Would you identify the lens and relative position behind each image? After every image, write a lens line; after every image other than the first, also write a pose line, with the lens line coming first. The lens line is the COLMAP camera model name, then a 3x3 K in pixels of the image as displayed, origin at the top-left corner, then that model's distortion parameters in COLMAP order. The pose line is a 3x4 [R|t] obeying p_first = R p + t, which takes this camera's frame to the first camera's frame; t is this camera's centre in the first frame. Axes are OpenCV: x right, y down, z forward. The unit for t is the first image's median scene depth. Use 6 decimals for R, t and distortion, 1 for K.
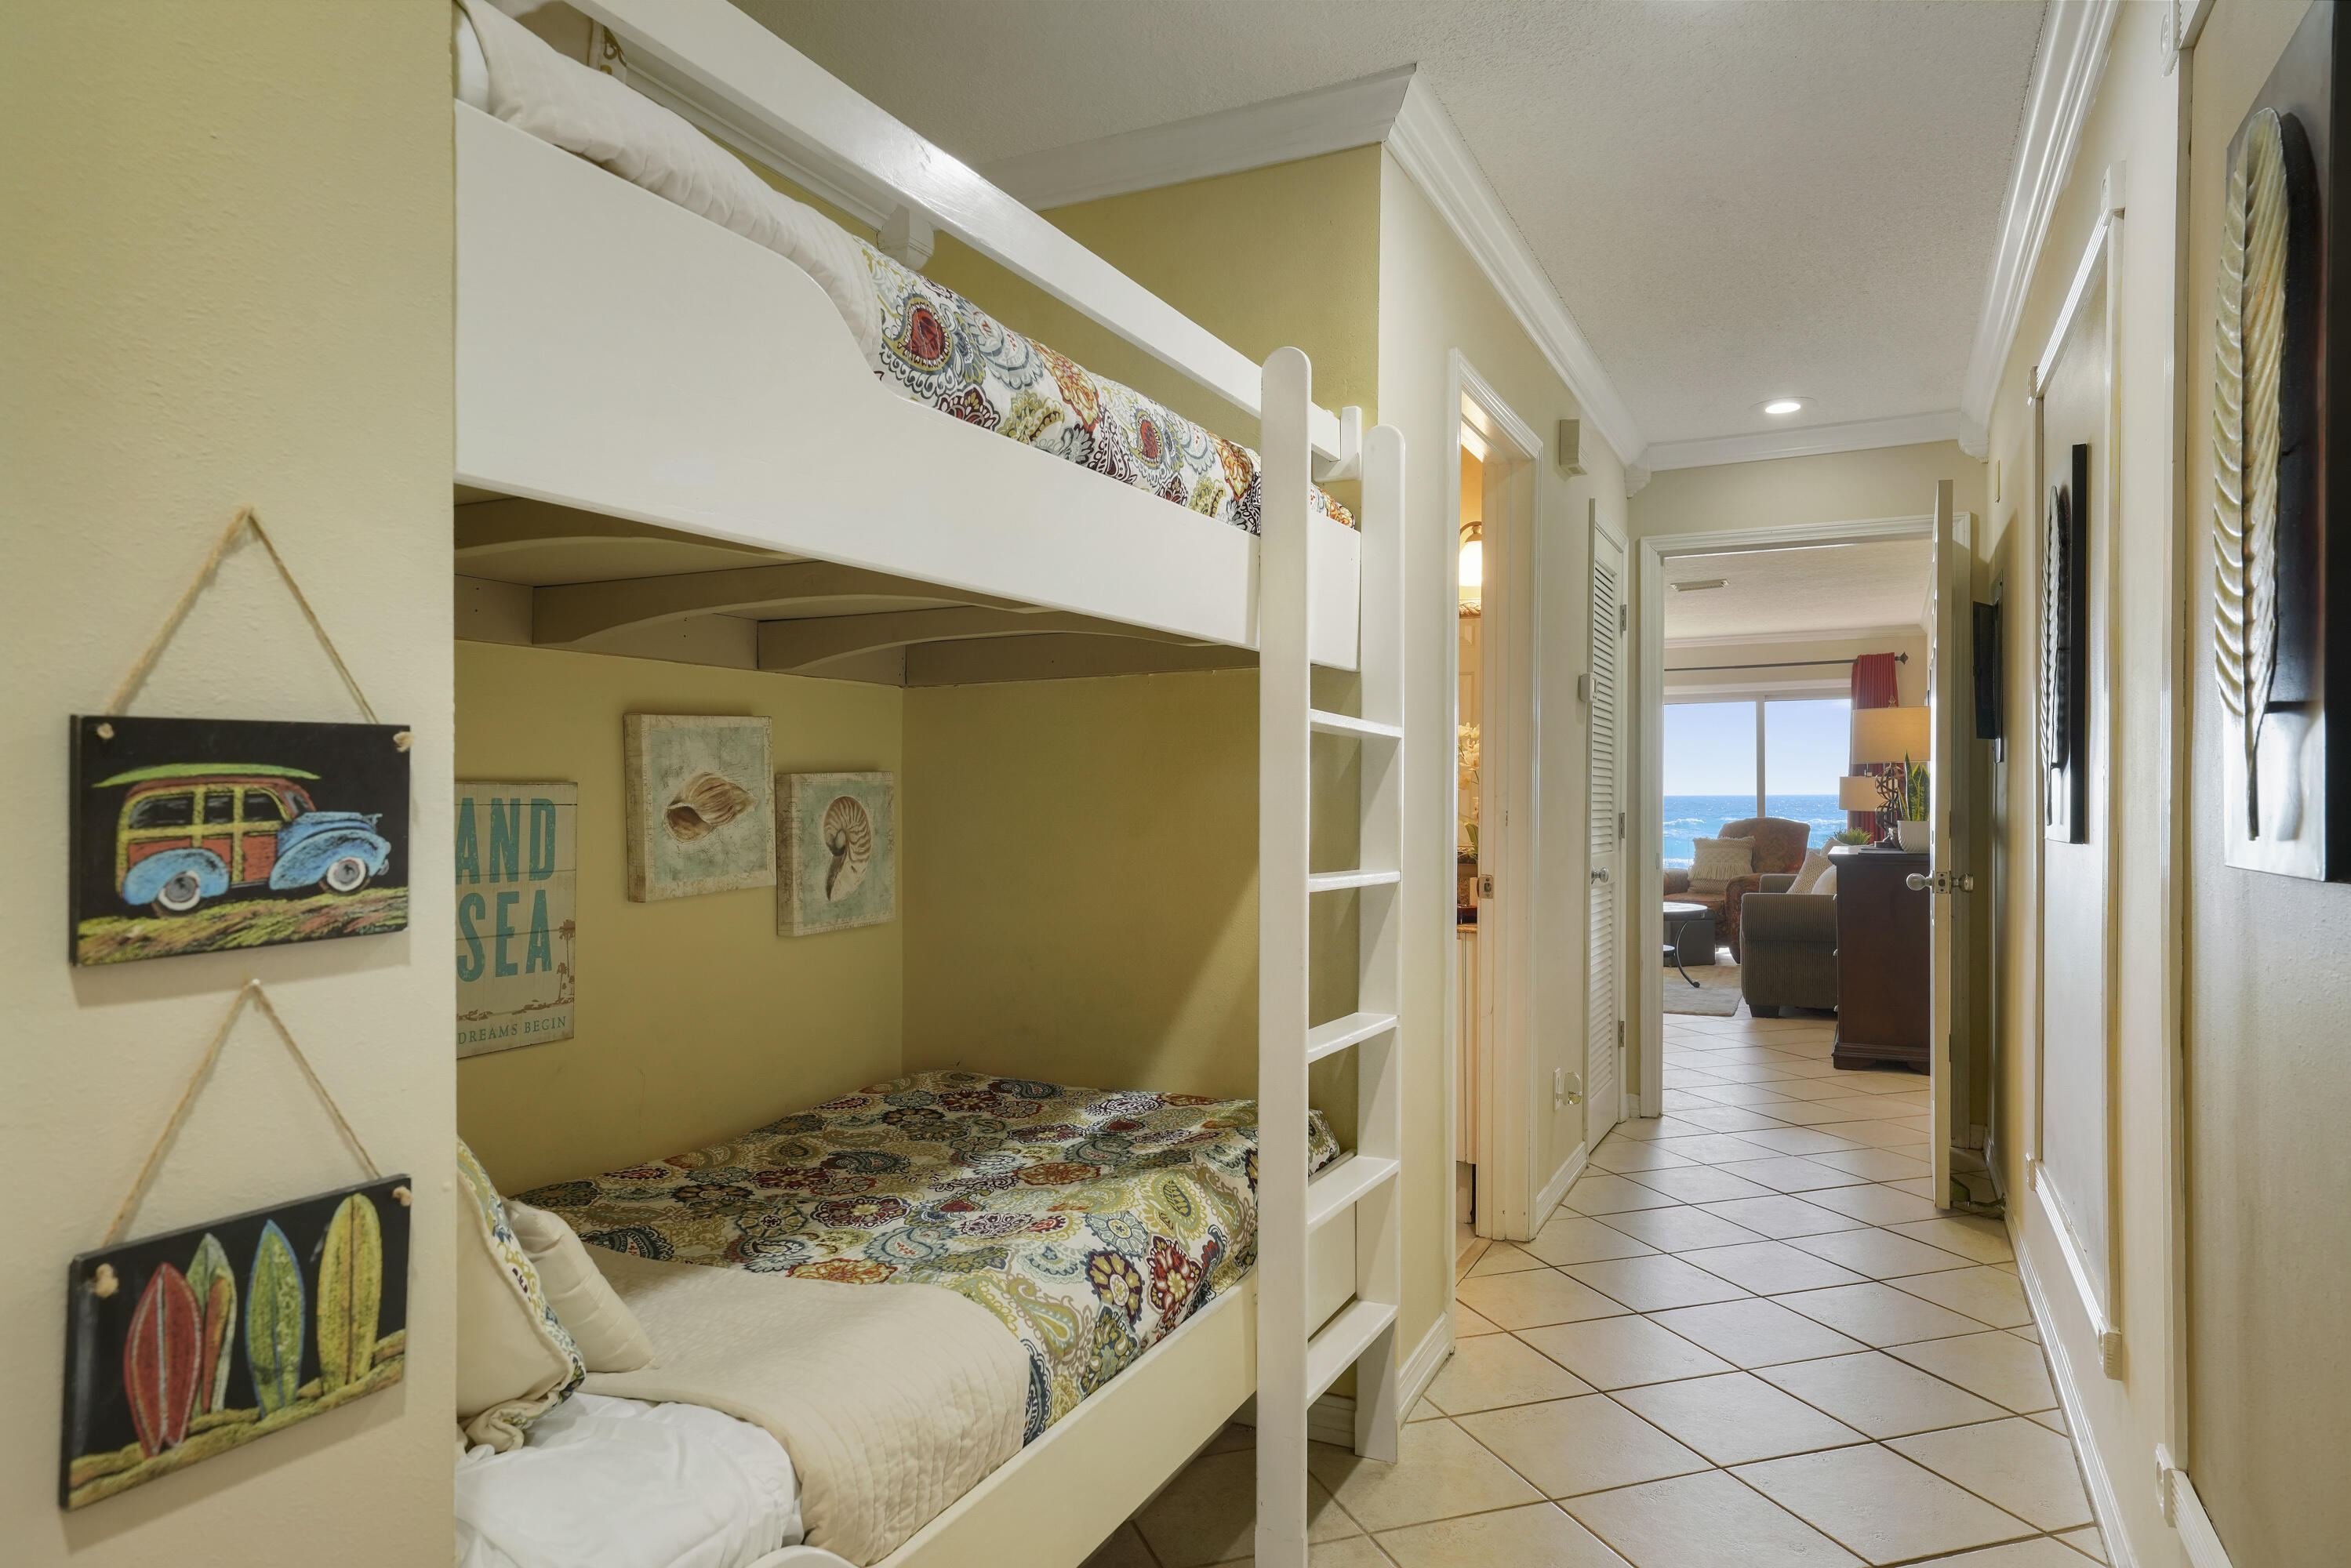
lens RADIAL K [[1417.8, 0, 1166.1], [0, 1417.8, 787.7], [0, 0, 1]] dist [-0.033038, 0.000006]
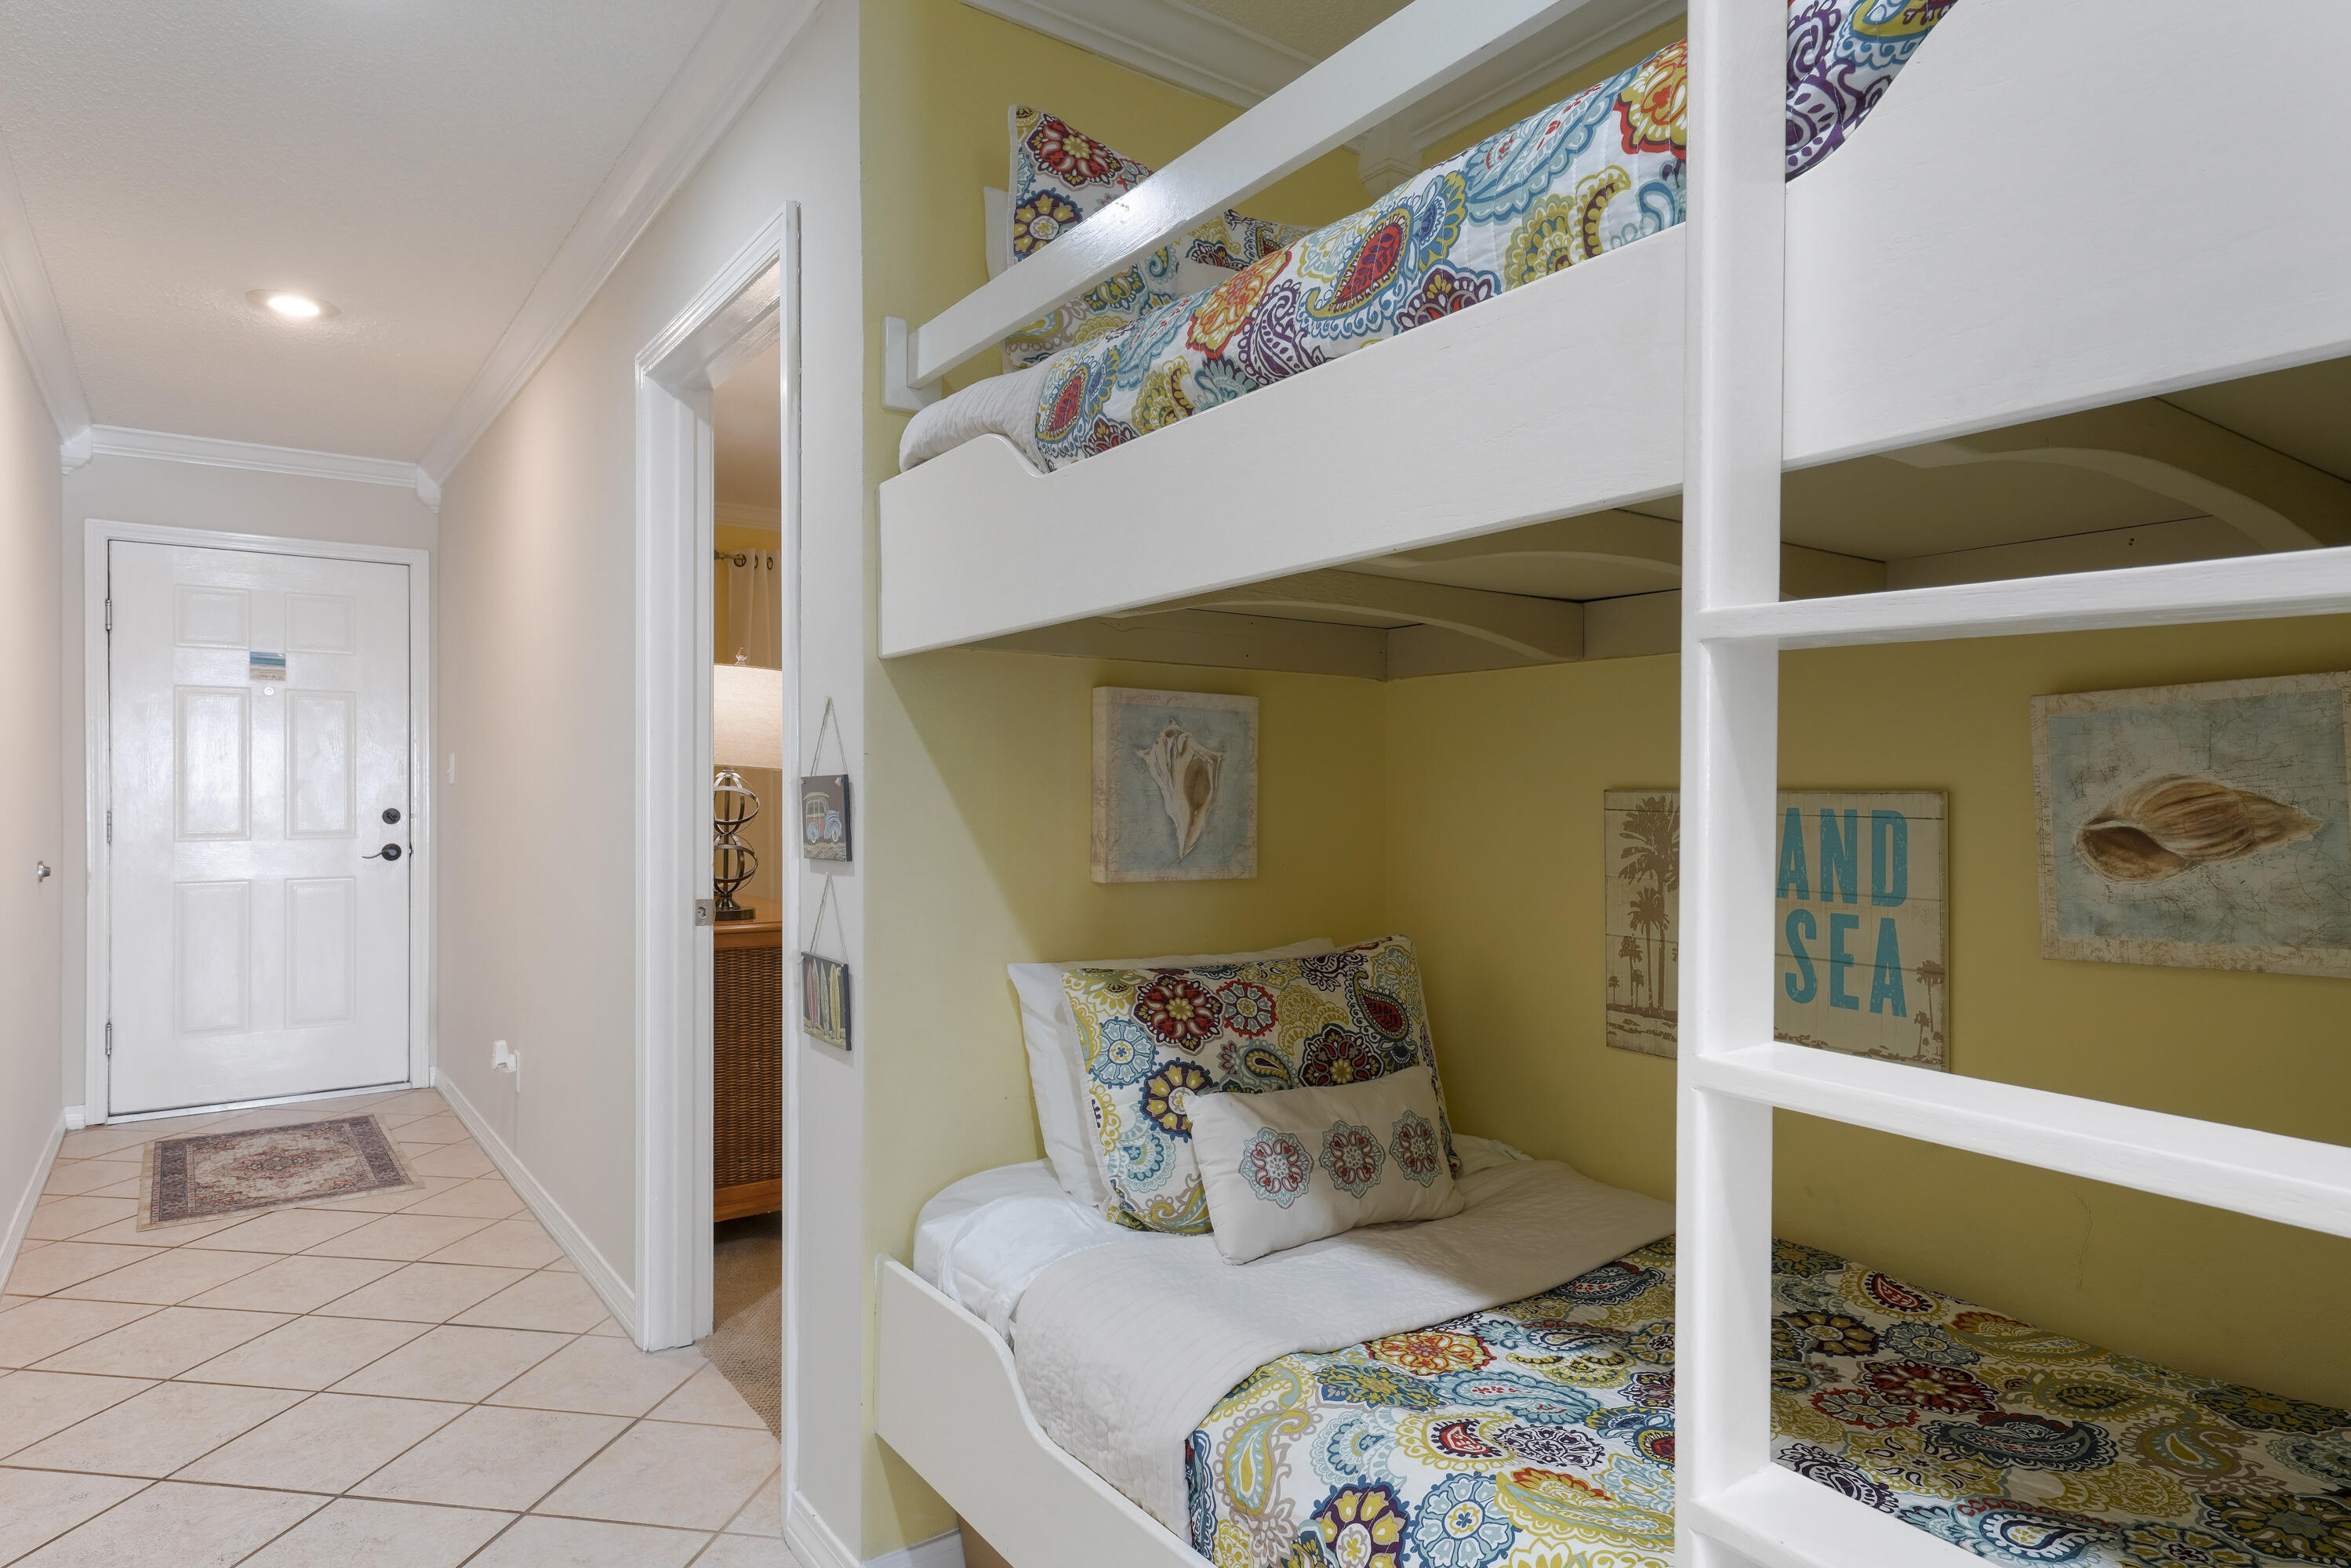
lens RADIAL K [[1336.6, 0, 1178.5], [0, 1336.6, 792.5], [0, 0, 1]] dist [-0.022935, 0.001011]
pose [[-0.496157, 0.002183, -0.868230, 0.465893], [0.001340, 0.999998, 0.001748, -0.004969], [0.868232, -0.000296, -0.496159, 1.040517]]
